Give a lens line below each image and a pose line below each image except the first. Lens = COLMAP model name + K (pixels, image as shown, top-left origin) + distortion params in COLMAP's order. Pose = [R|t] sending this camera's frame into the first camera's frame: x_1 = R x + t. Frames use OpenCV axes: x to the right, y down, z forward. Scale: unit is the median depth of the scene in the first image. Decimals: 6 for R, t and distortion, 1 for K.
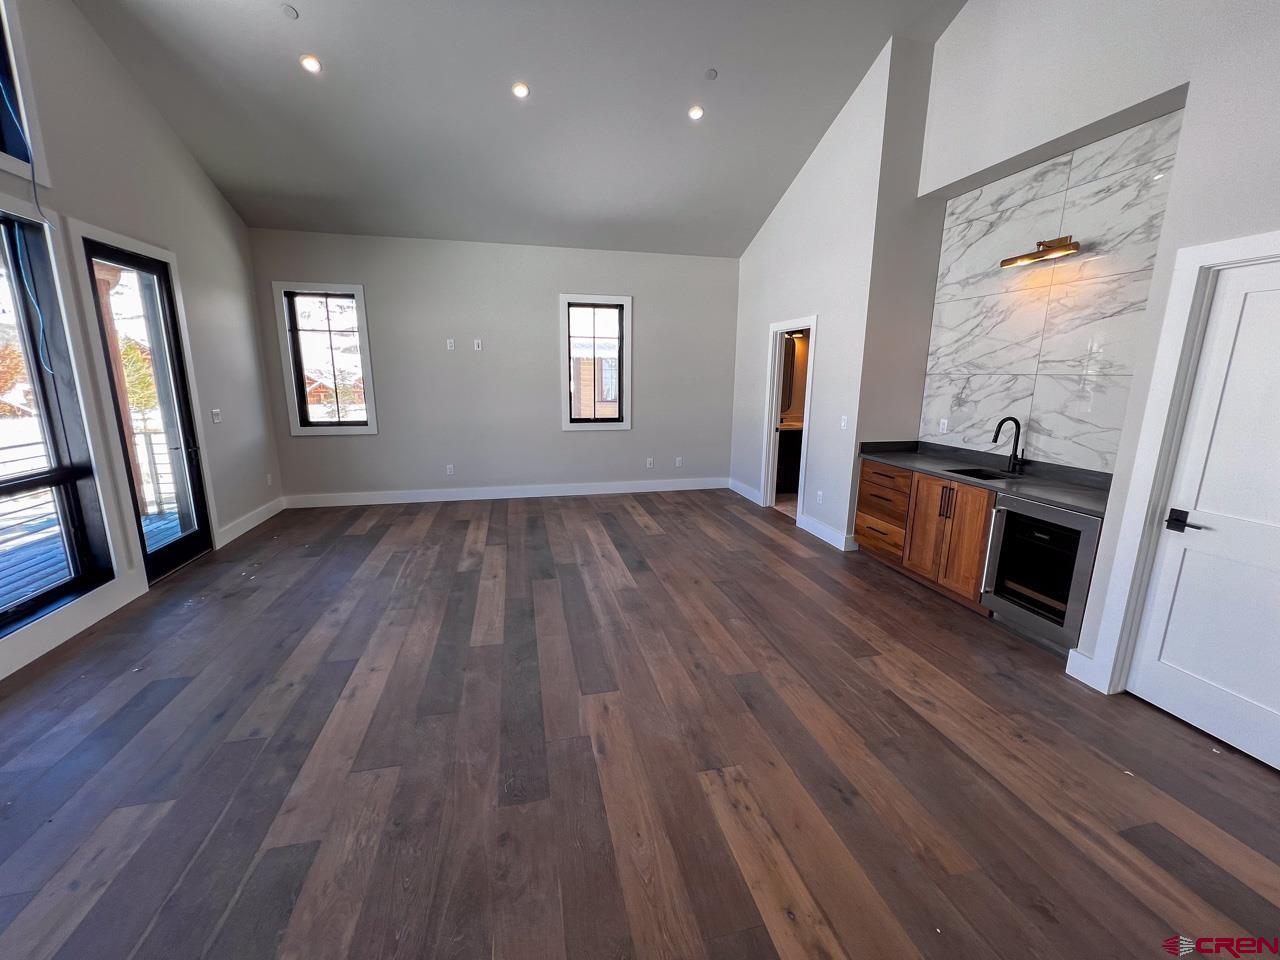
lens RADIAL K [[514.7, 0, 639.8], [0, 514.7, 480.0], [0, 0, 1]] dist [-0.003530, 0.000053]
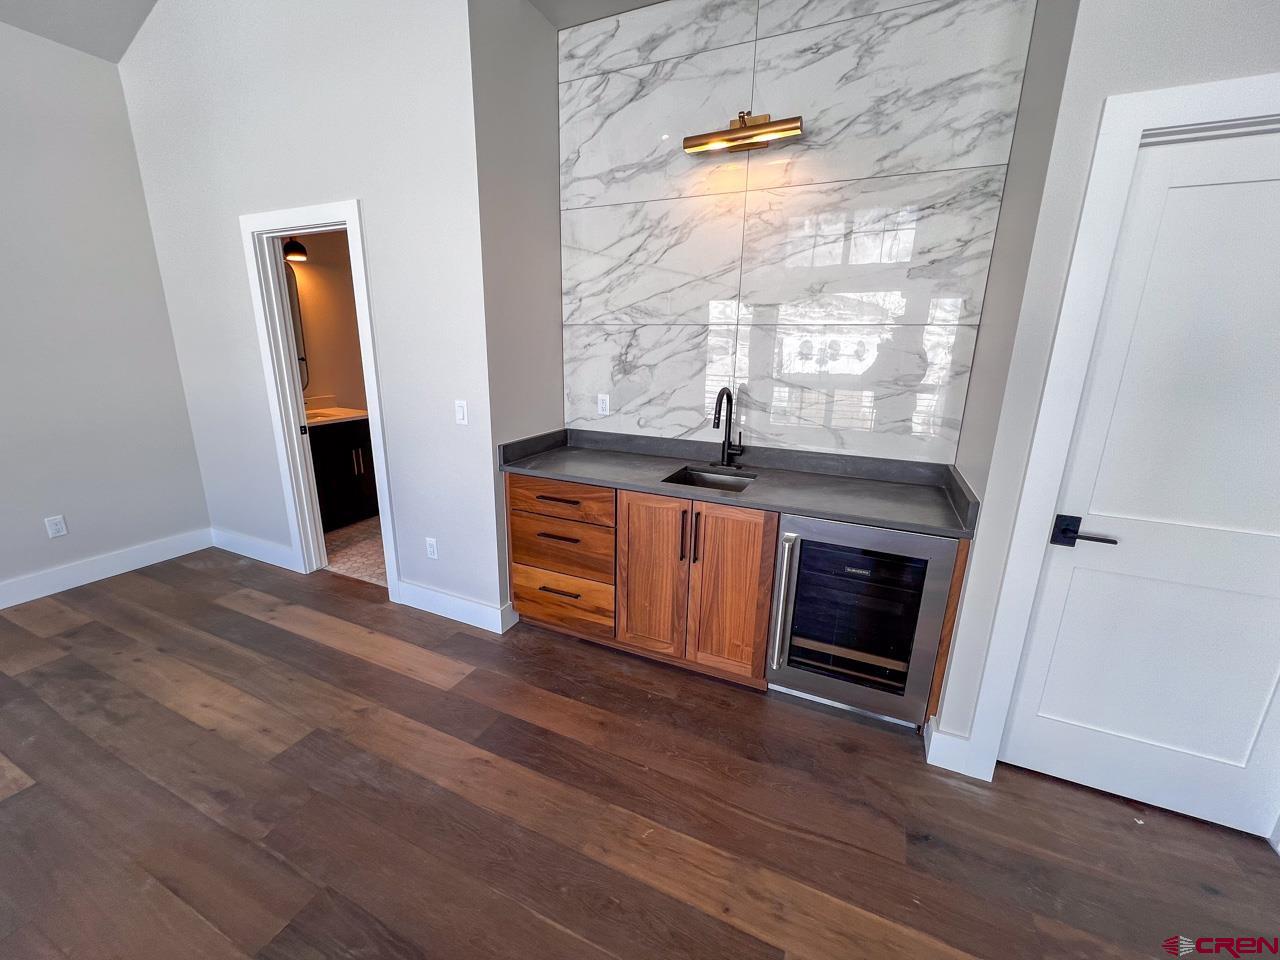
lens RADIAL K [[514.7, 0, 643.6], [0, 514.7, 478.4], [0, 0, 1]] dist [-0.003530, 0.000053]
pose [[0.617346, -0.196030, 0.761877, 0.104667], [0.148916, 0.980067, 0.131504, -0.099462], [-0.772468, 0.032272, 0.634233, 0.591248]]
